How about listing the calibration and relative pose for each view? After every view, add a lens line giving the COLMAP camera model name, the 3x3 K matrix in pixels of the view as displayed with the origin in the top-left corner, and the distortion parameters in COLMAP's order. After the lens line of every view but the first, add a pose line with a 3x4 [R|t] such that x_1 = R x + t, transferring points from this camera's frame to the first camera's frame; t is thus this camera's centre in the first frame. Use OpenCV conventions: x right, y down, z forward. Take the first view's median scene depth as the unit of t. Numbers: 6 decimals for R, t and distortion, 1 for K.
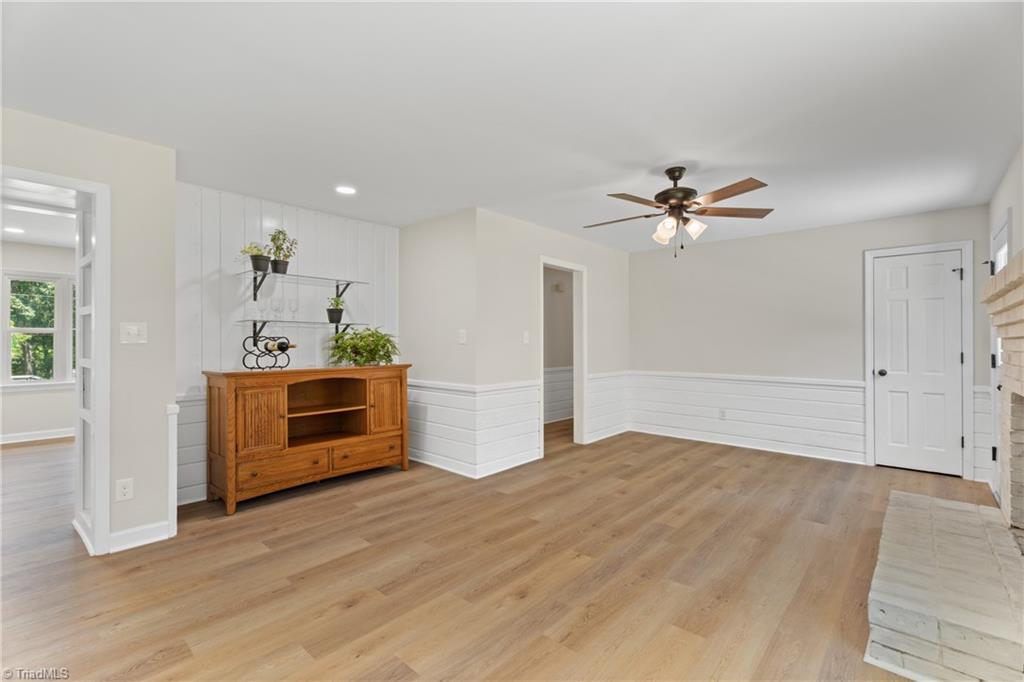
lens RADIAL K [[459.6, 0, 508.5], [0, 459.6, 342.3], [0, 0, 1]] dist [0.001155, 0.000059]
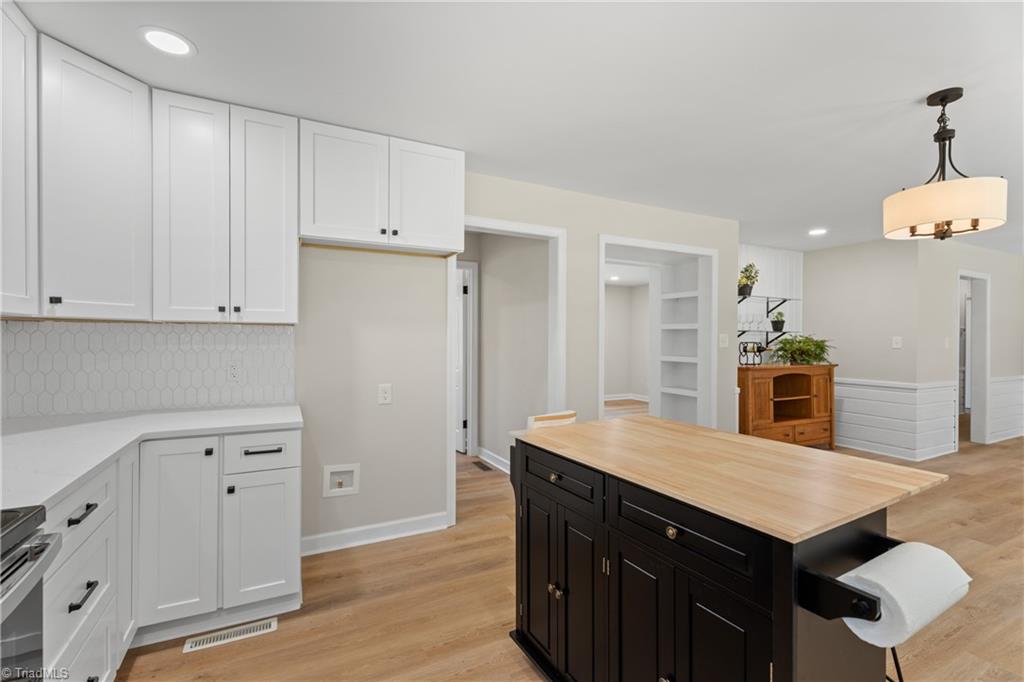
lens RADIAL K [[455.1, 0, 510.4], [0, 455.1, 343.1], [0, 0, 1]] dist [0.006197, -0.000095]
pose [[0.930410, 0.006108, -0.366470, -0.693133], [-0.004346, 0.999975, 0.005635, -0.013949], [0.366495, -0.003651, 0.930413, -0.552365]]
